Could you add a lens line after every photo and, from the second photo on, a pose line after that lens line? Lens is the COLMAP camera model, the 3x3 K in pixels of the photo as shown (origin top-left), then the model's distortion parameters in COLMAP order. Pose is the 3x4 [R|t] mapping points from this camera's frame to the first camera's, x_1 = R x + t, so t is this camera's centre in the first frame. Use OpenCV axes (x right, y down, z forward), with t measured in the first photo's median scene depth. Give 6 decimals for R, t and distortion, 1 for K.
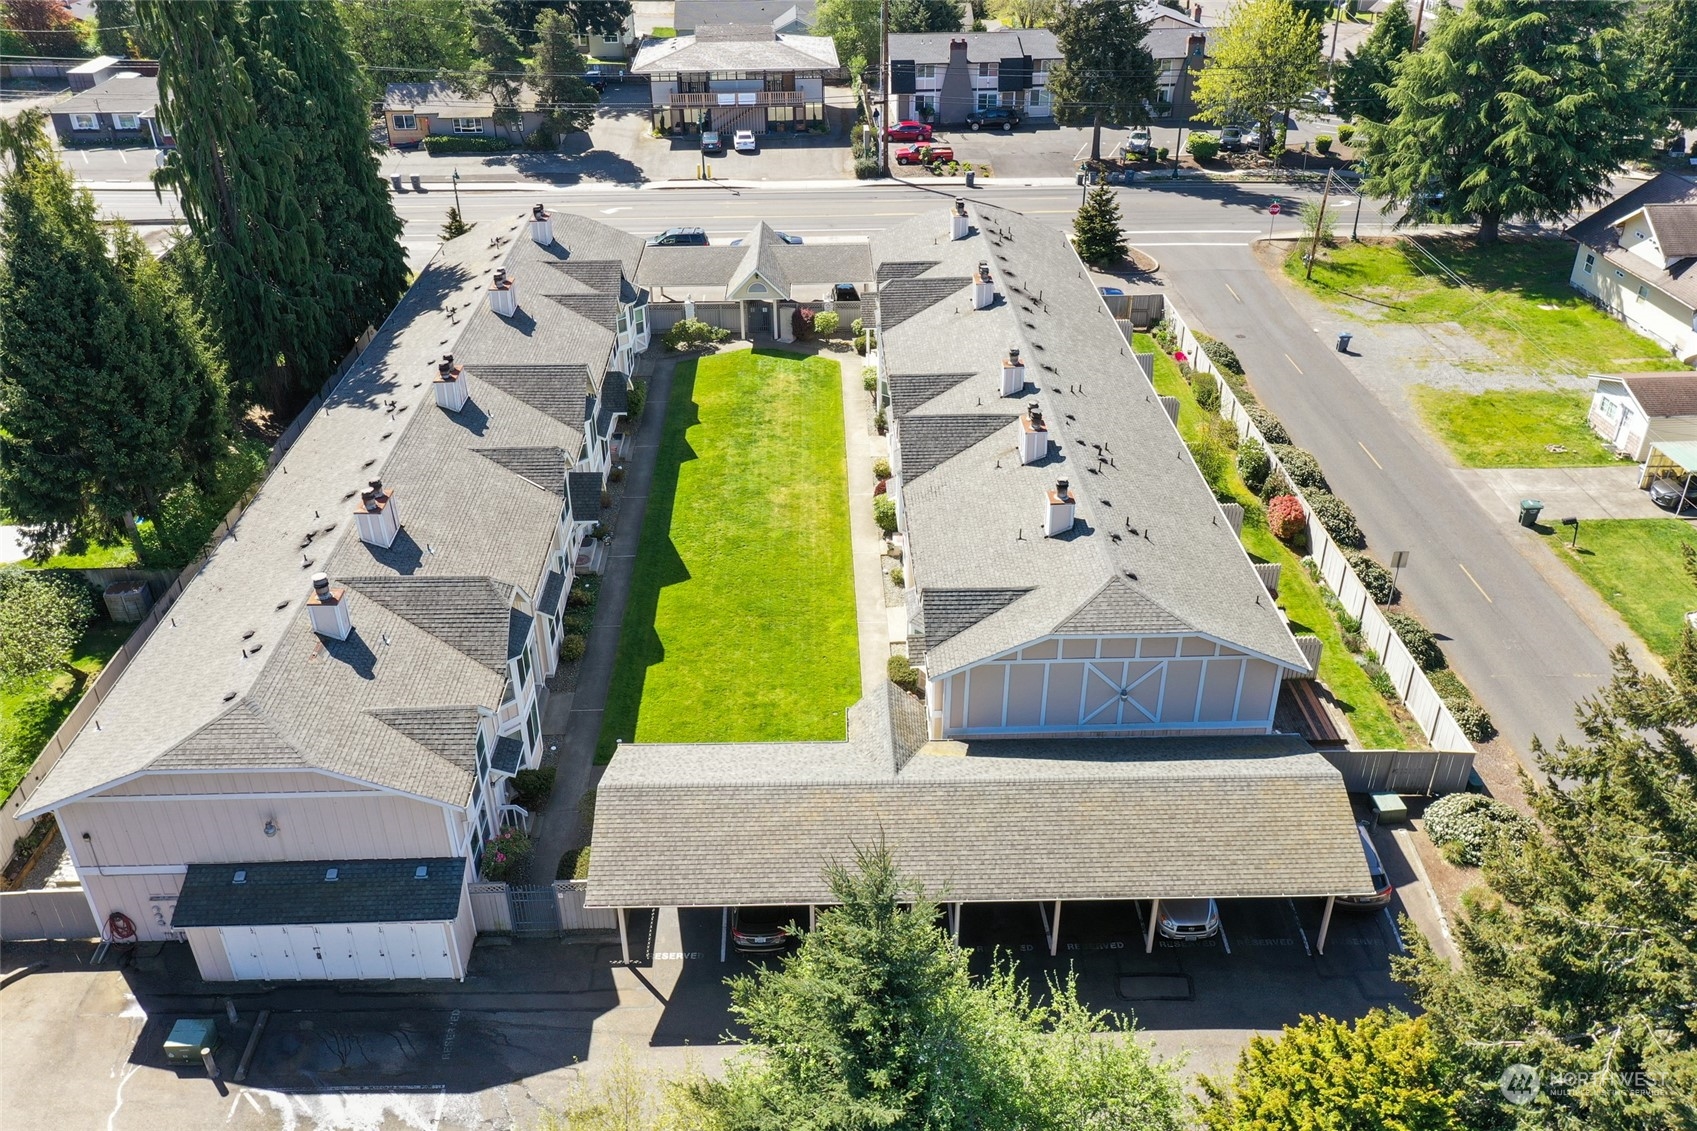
lens RADIAL K [[1359.6, 0, 847.5], [0, 1359.6, 566.4], [0, 0, 1]] dist [0.009581, 0.005587]
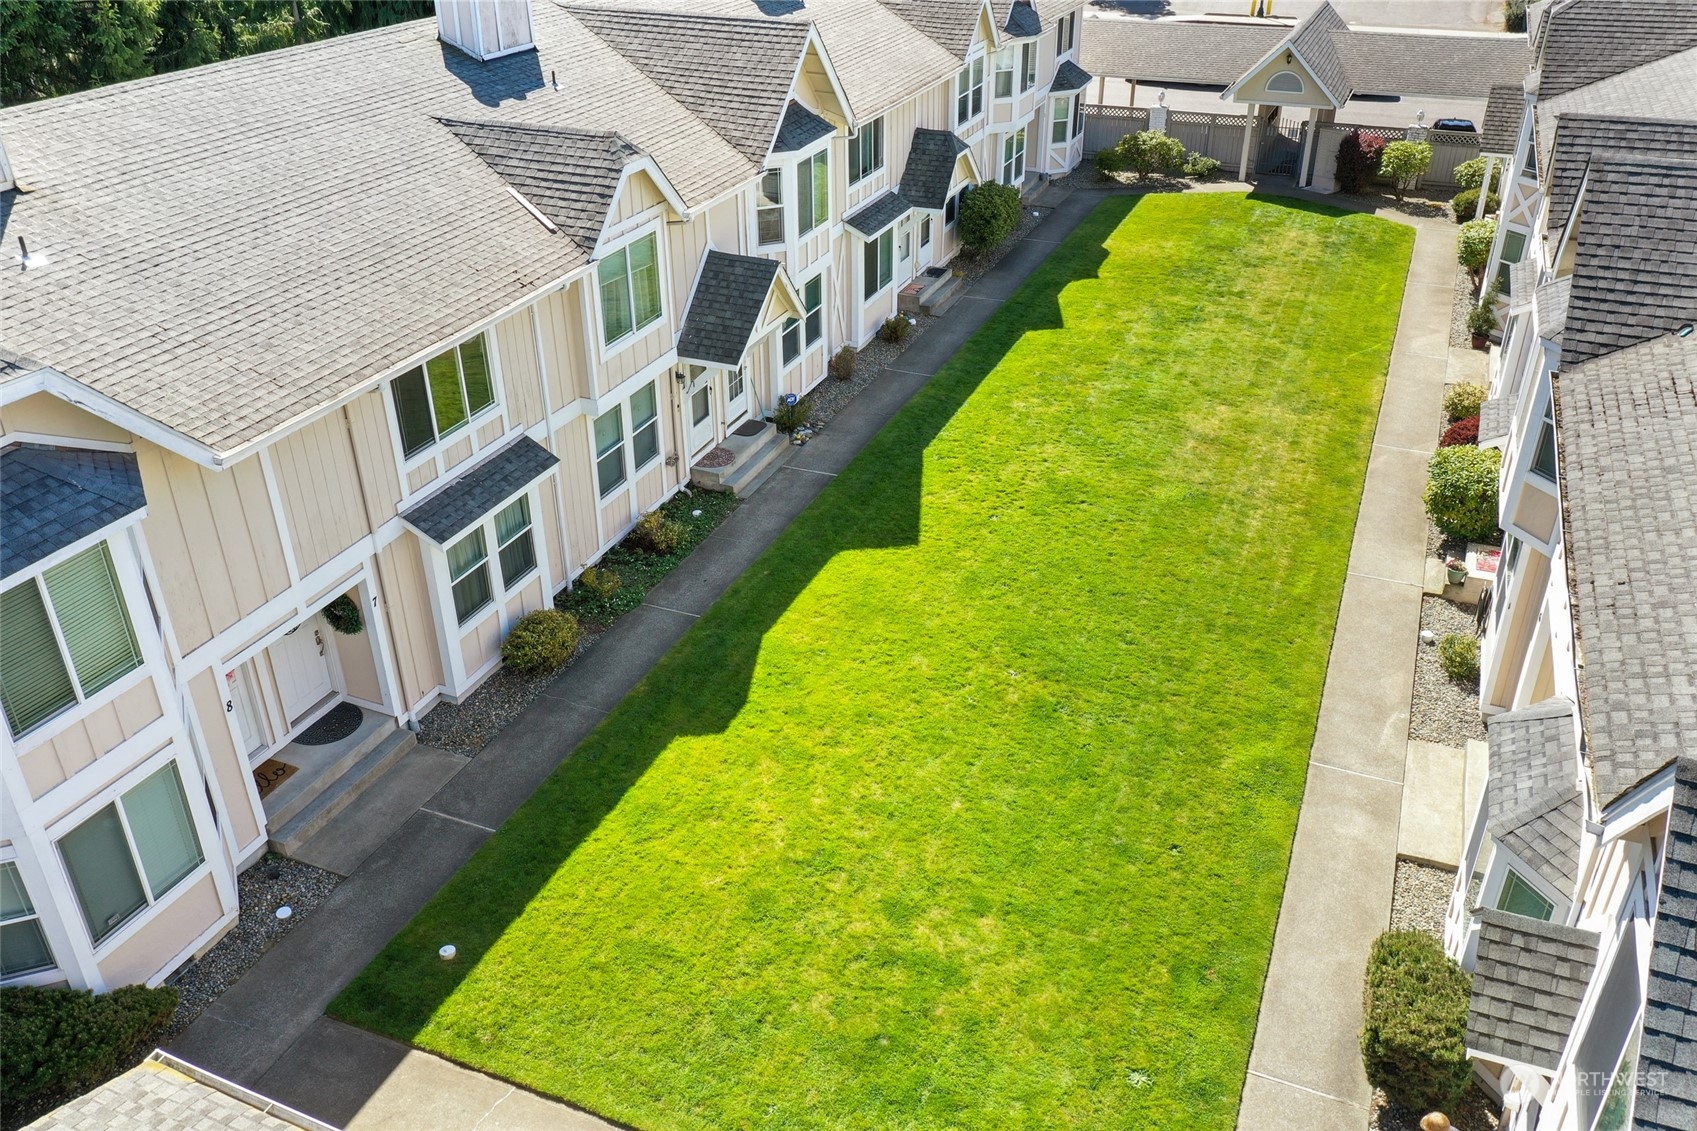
lens RADIAL K [[1359.6, 0, 850.6], [0, 1359.6, 562.7], [0, 0, 1]] dist [0.009581, 0.005587]
pose [[0.911286, 0.207952, -0.355405, 0.010584], [-0.212383, 0.976814, 0.026980, 0.006275], [0.352776, 0.050895, 0.934323, 0.517979]]
